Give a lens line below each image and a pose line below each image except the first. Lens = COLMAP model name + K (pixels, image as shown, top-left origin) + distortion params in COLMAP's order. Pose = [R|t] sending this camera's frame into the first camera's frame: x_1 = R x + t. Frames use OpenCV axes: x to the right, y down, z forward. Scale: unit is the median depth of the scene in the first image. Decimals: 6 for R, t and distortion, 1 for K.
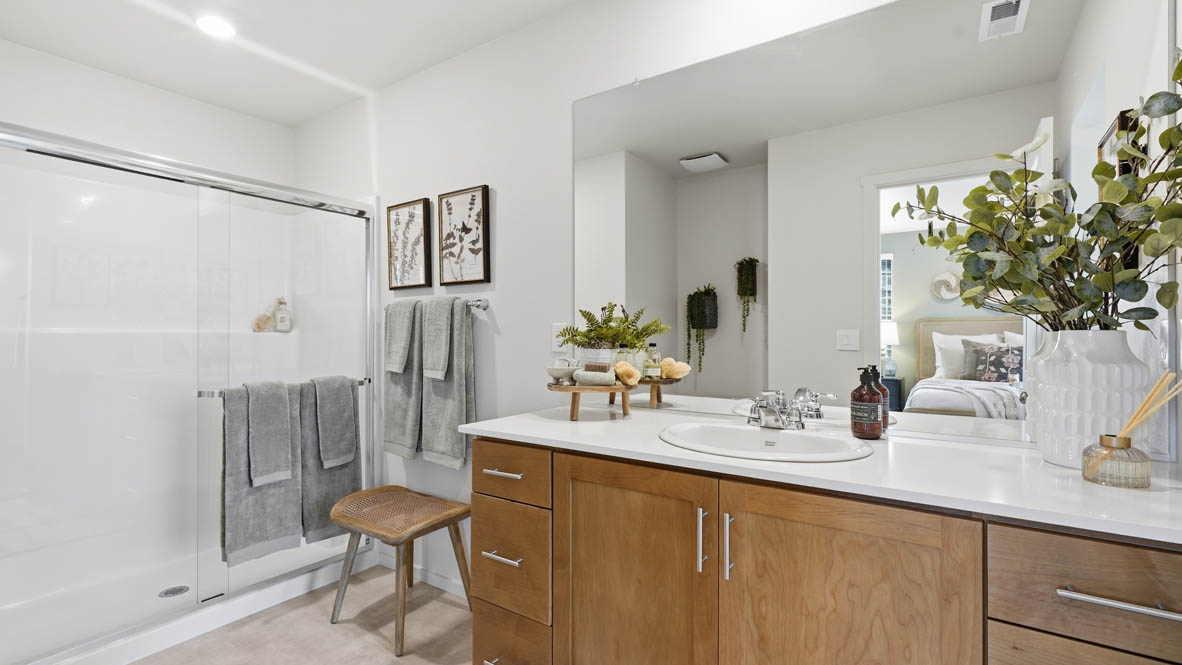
lens RADIAL K [[538.9, 0, 591.7], [0, 538.9, 333.6], [0, 0, 1]] dist [0.000154, 0.000008]
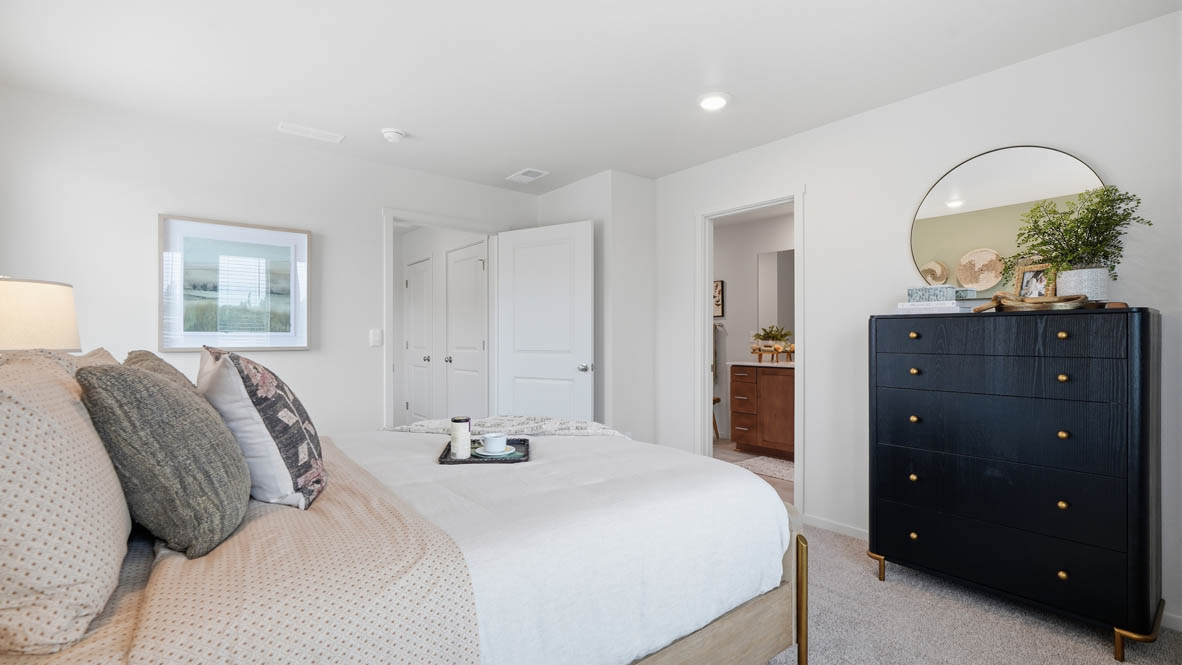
lens RADIAL K [[538.9, 0, 590.9], [0, 538.9, 337.3], [0, 0, 1]] dist [0.000154, 0.000008]
pose [[0.962992, 0.002340, -0.269518, -0.127391], [-0.003241, 0.999991, -0.002897, 0.021629], [0.269509, 0.003663, 0.962991, -2.137990]]
